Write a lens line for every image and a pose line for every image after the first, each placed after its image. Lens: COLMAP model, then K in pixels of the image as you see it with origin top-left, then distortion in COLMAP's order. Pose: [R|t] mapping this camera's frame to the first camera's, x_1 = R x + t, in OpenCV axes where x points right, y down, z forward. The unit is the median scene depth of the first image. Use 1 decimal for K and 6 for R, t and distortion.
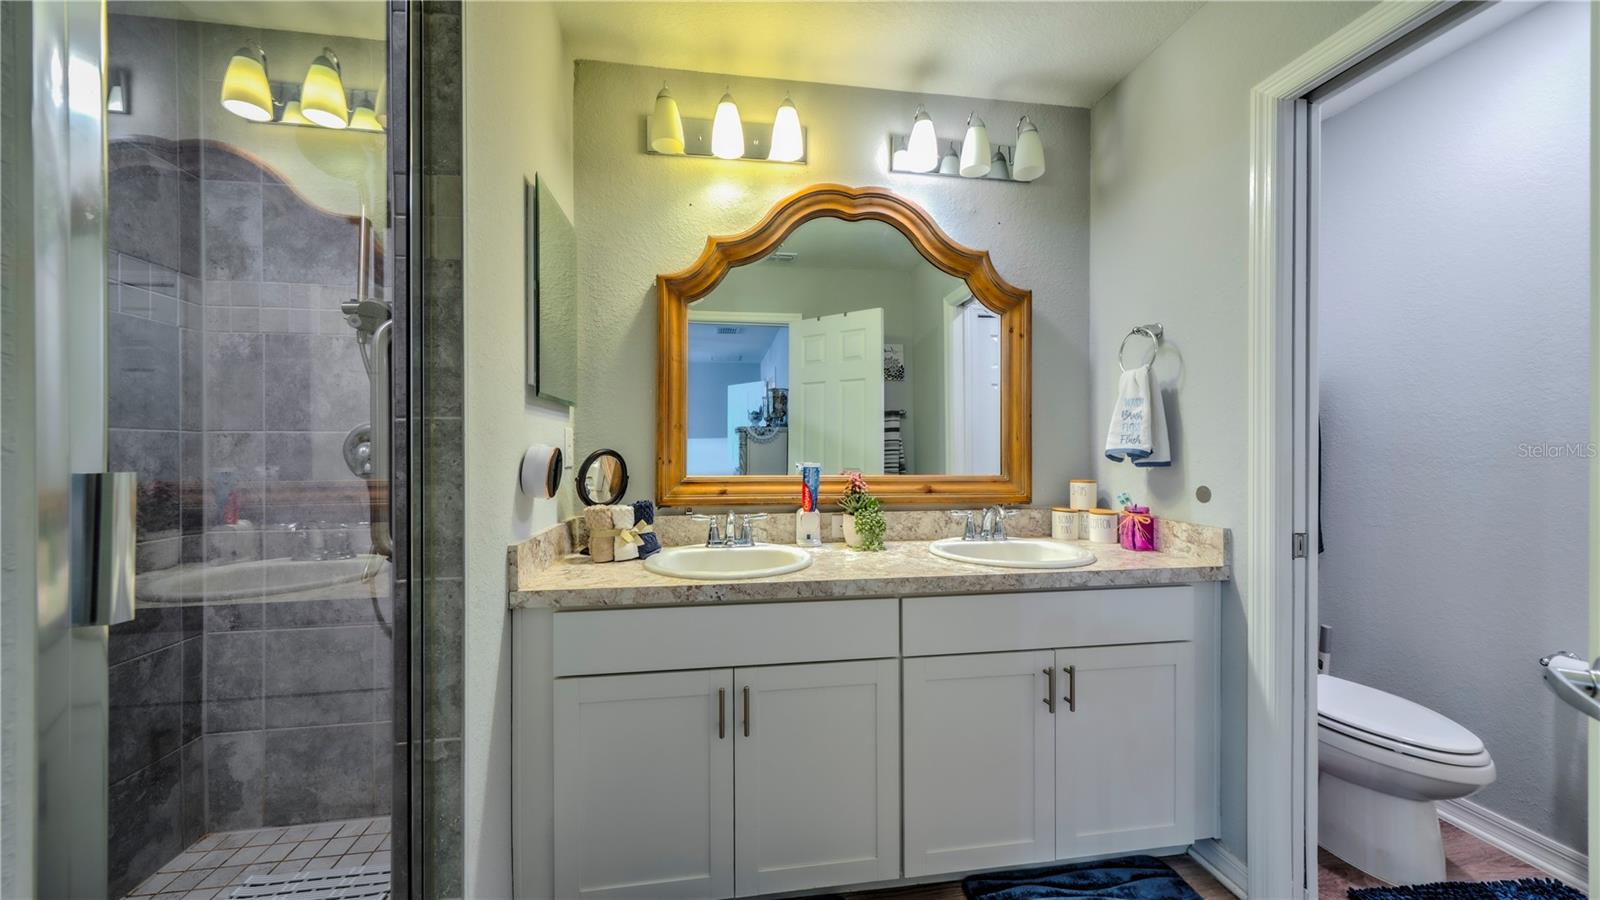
lens RADIAL K [[560.1, 0, 802.6], [0, 560.1, 448.0], [0, 0, 1]] dist [0.010748, -0.004039]
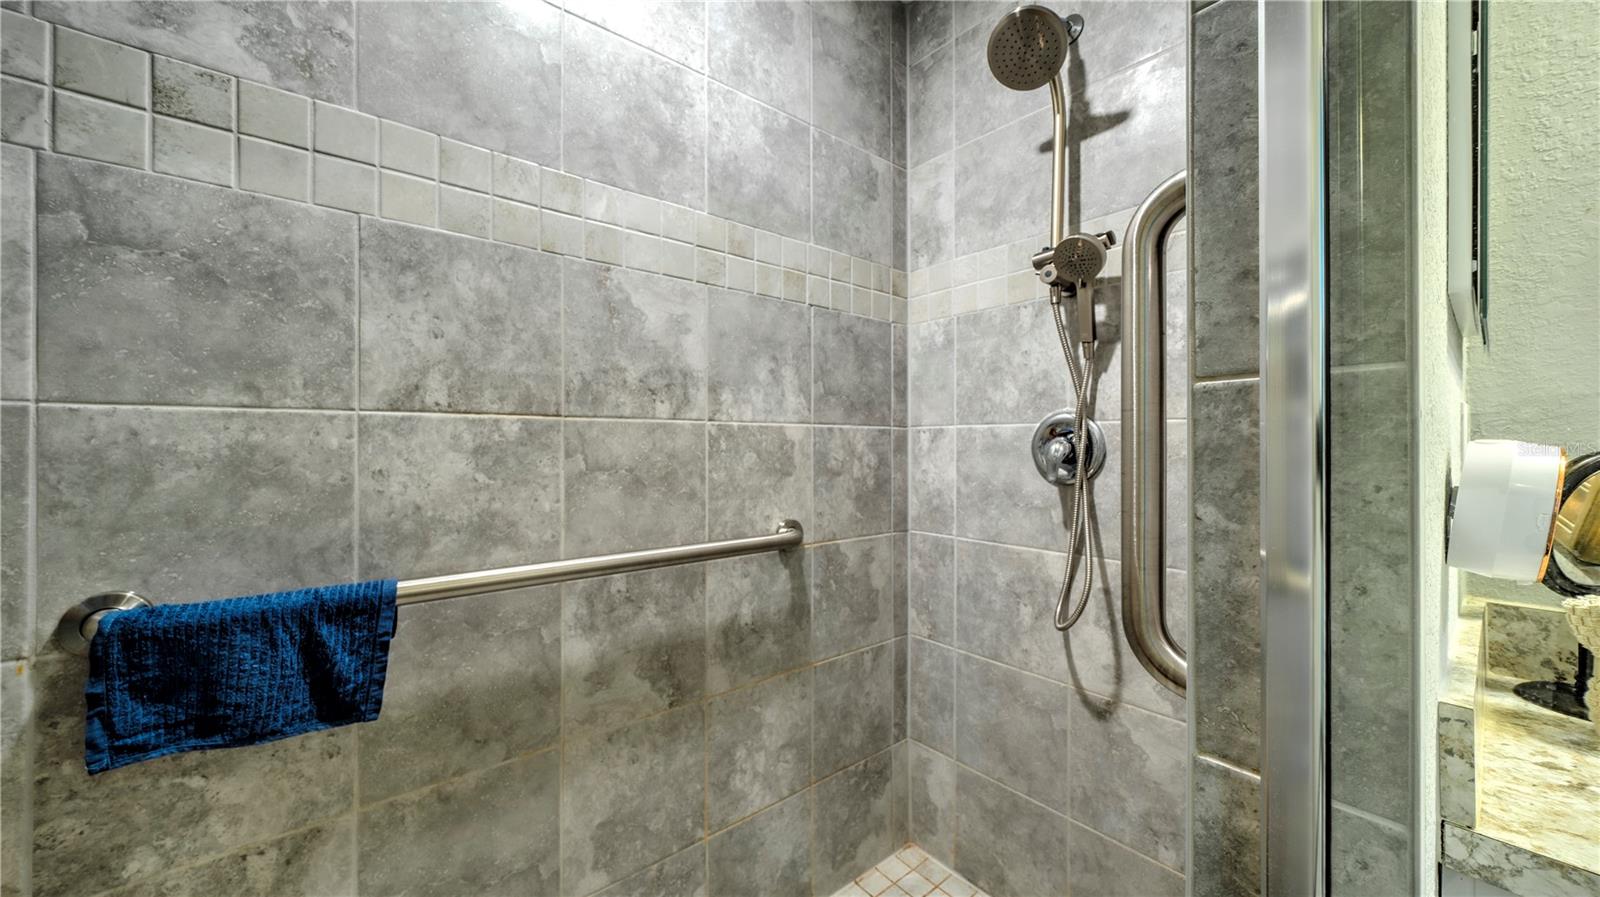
lens RADIAL K [[560.1, 0, 802.6], [0, 560.1, 446.5], [0, 0, 1]] dist [0.010748, -0.004039]
pose [[0.529921, 0.007712, -0.848012, -0.334596], [0.000275, 0.999957, 0.009266, -0.005196], [0.848047, -0.005143, 0.529896, 0.328581]]
